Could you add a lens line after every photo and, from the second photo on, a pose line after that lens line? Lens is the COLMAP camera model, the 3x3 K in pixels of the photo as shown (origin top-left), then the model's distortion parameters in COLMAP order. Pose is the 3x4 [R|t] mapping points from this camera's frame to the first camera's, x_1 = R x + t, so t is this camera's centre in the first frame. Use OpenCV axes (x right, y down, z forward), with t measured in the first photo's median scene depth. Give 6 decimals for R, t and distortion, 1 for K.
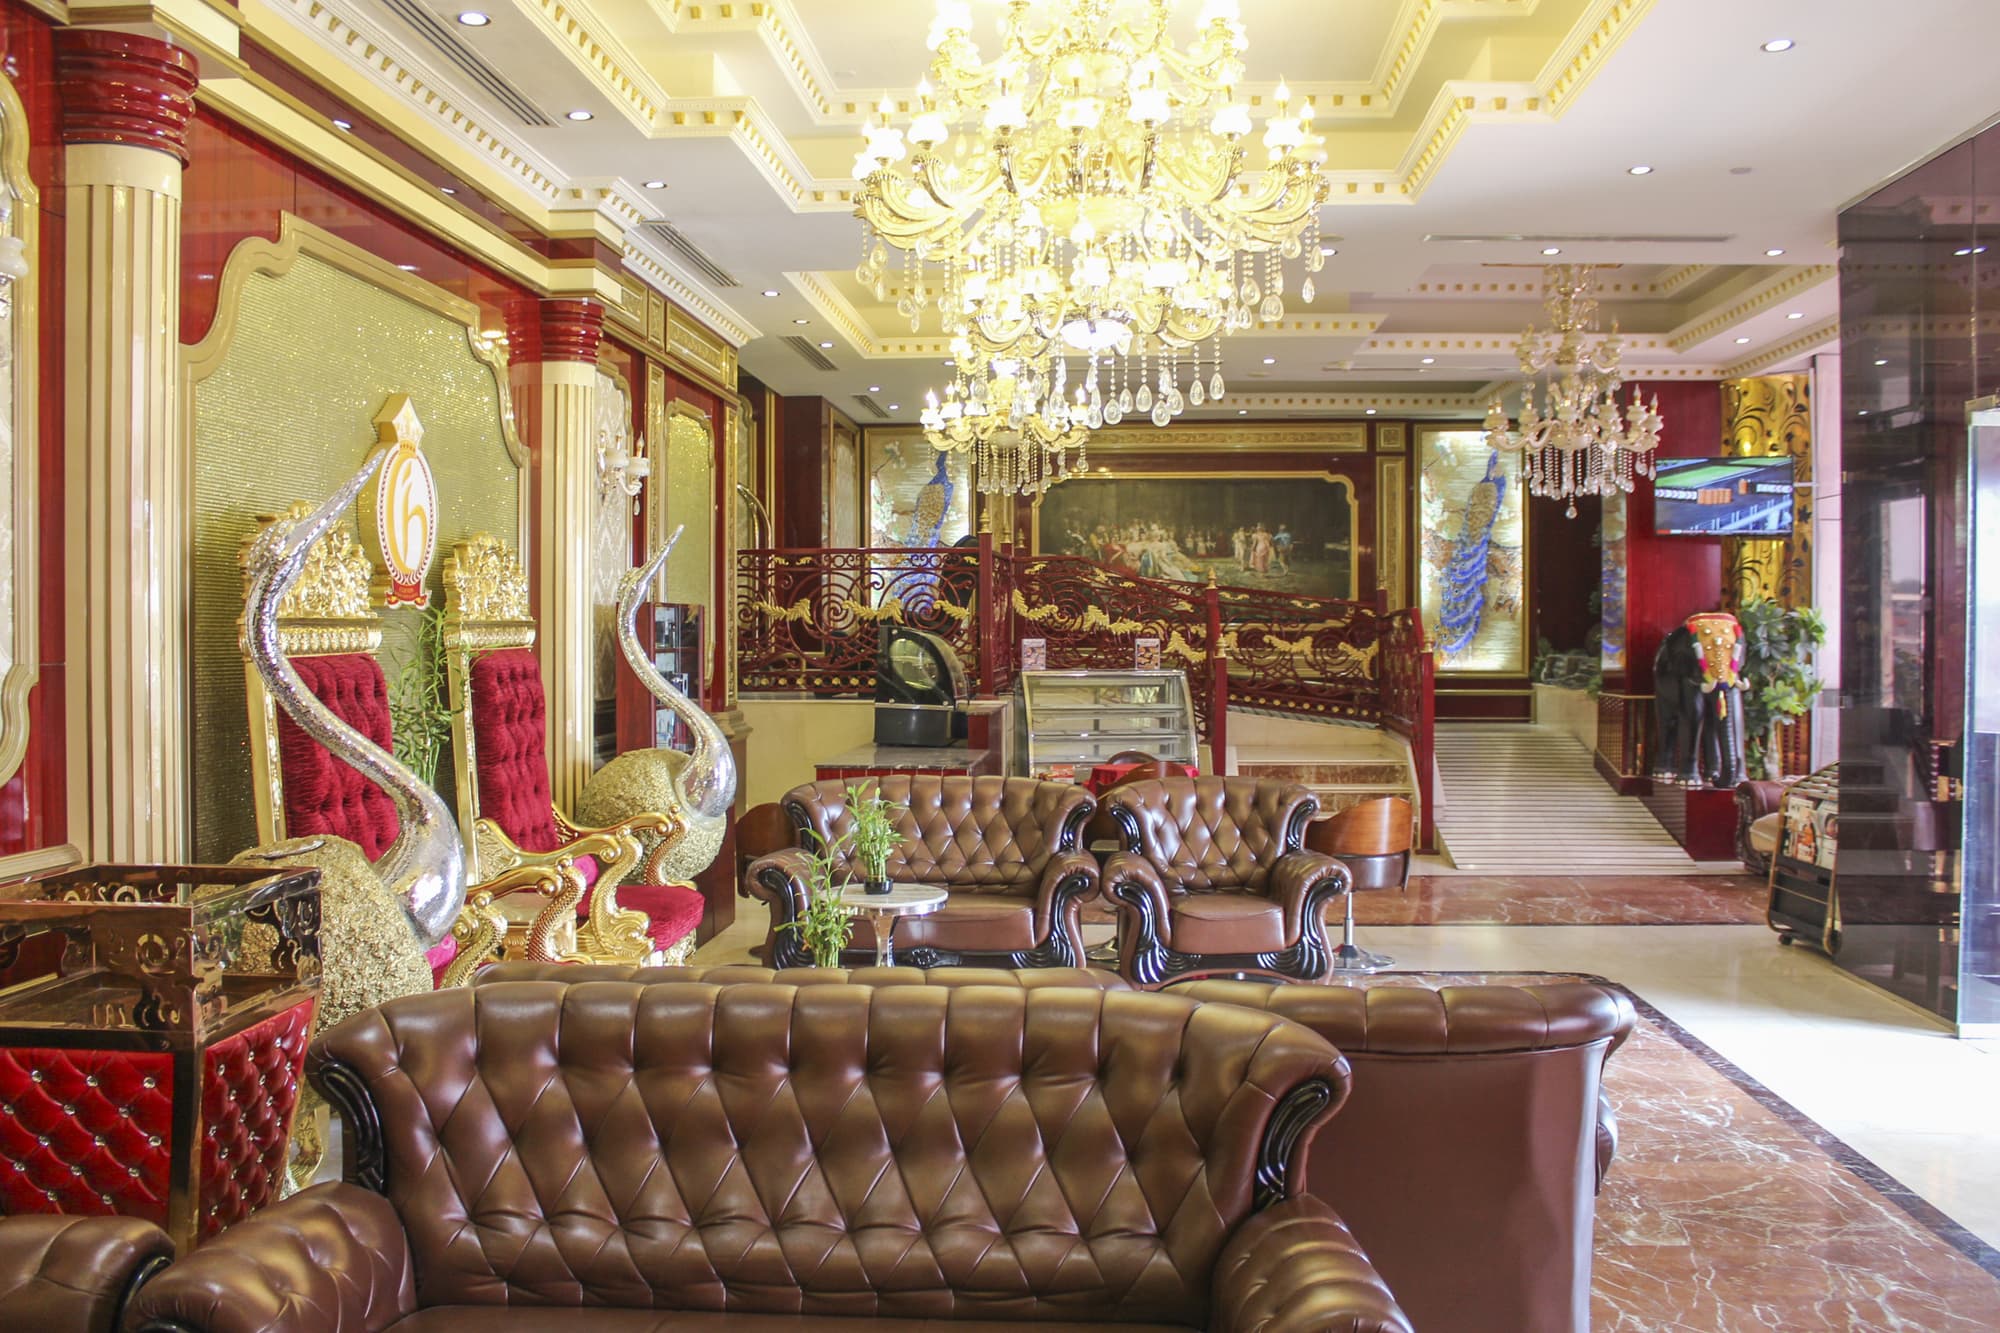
lens RADIAL K [[1719.4, 0, 1058.7], [0, 1719.4, 672.2], [0, 0, 1]] dist [-0.145821, 0.150992]
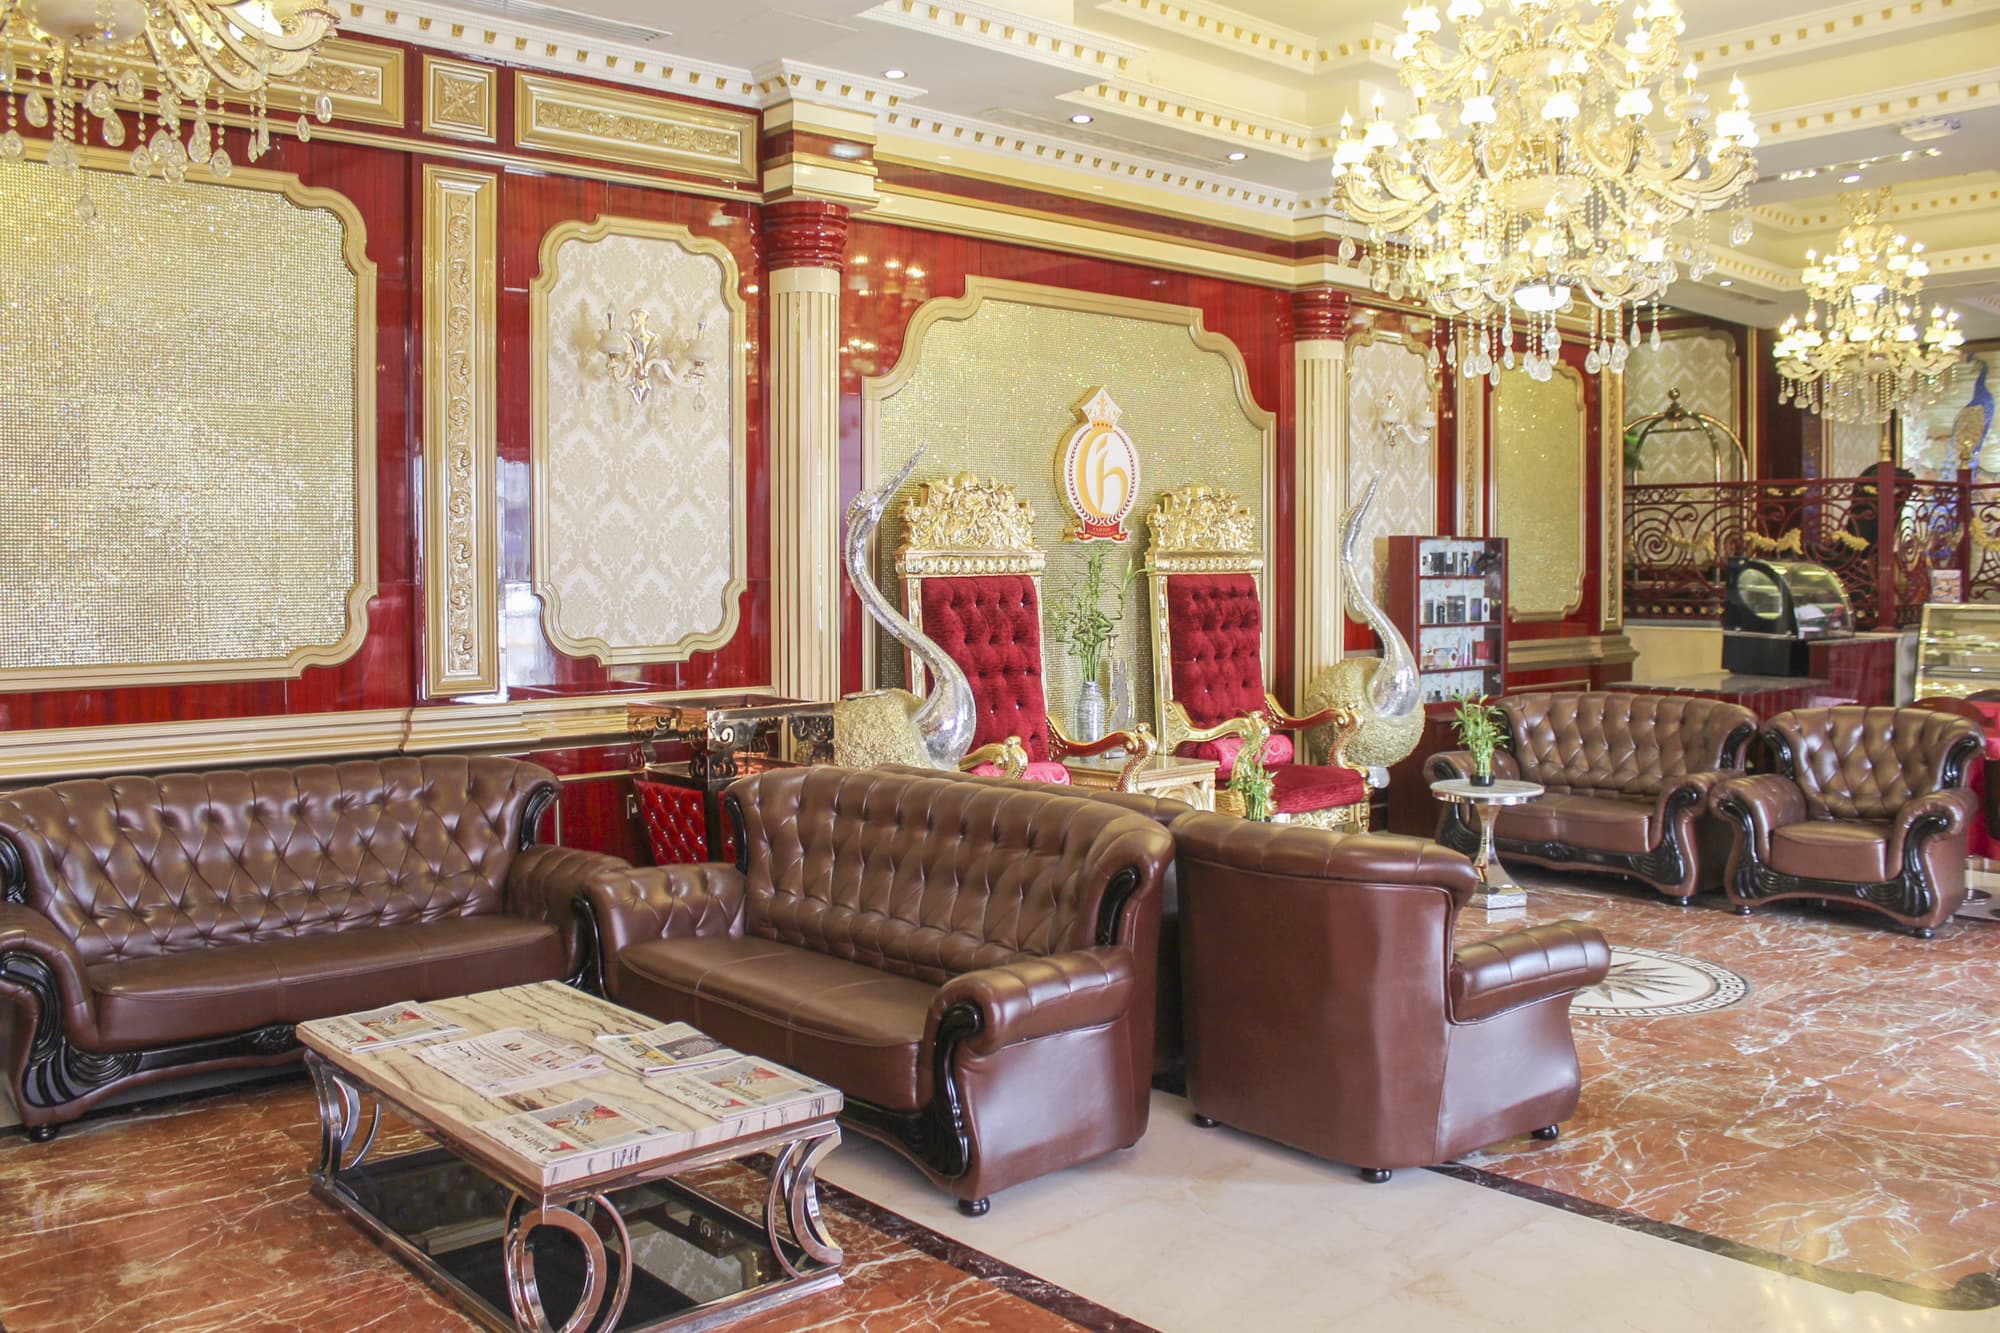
lens RADIAL K [[1714.7, 0, 1000.0], [0, 1714.7, 666.5], [0, 0, 1]] dist [-0.156170, 0.143341]
pose [[0.707560, 0.041451, -0.705437, 0.465643], [-0.014789, 0.998928, 0.043863, 0.002626], [0.706499, -0.020603, 0.707414, -0.042189]]
